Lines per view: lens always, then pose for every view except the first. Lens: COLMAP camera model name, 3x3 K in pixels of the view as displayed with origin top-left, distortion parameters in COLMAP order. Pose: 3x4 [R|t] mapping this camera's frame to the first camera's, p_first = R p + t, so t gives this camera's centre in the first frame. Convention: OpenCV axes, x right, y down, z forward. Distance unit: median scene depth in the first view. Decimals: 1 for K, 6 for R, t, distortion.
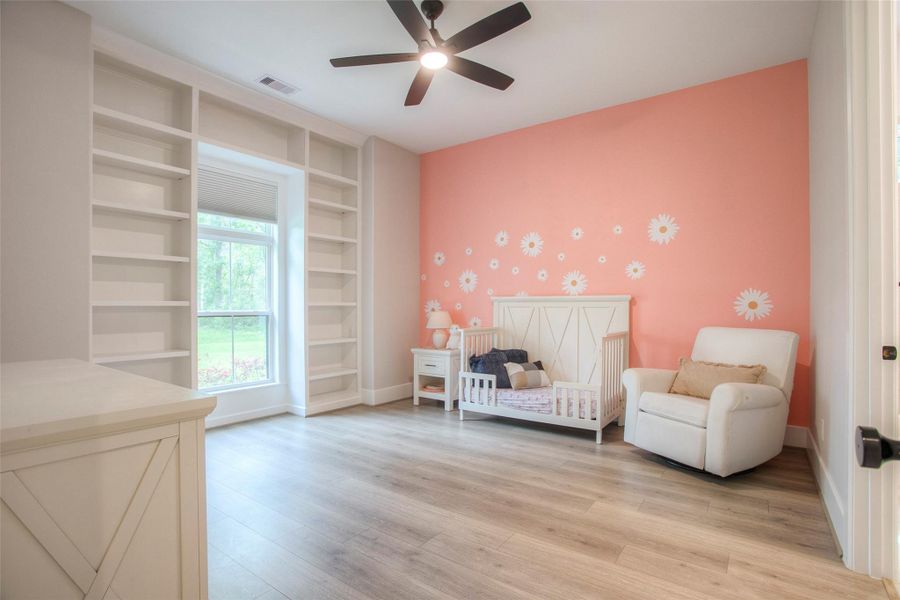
lens RADIAL K [[439.9, 0, 450.0], [0, 439.9, 300.0], [0, 0, 1]] dist [-0.081879, -0.000156]
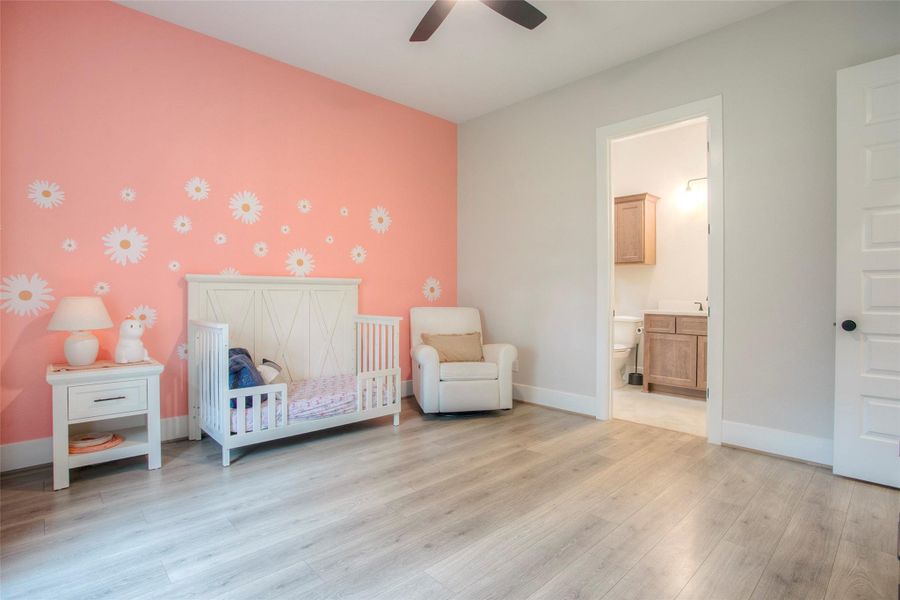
lens RADIAL K [[450.5, 0, 450.7], [0, 450.5, 286.0], [0, 0, 1]] dist [-0.053752, 0.000676]
pose [[0.181411, 0.016137, 0.983275, -0.595895], [-0.015656, 0.999786, -0.013519, 0.016624], [-0.983283, -0.012942, 0.181625, 0.614610]]
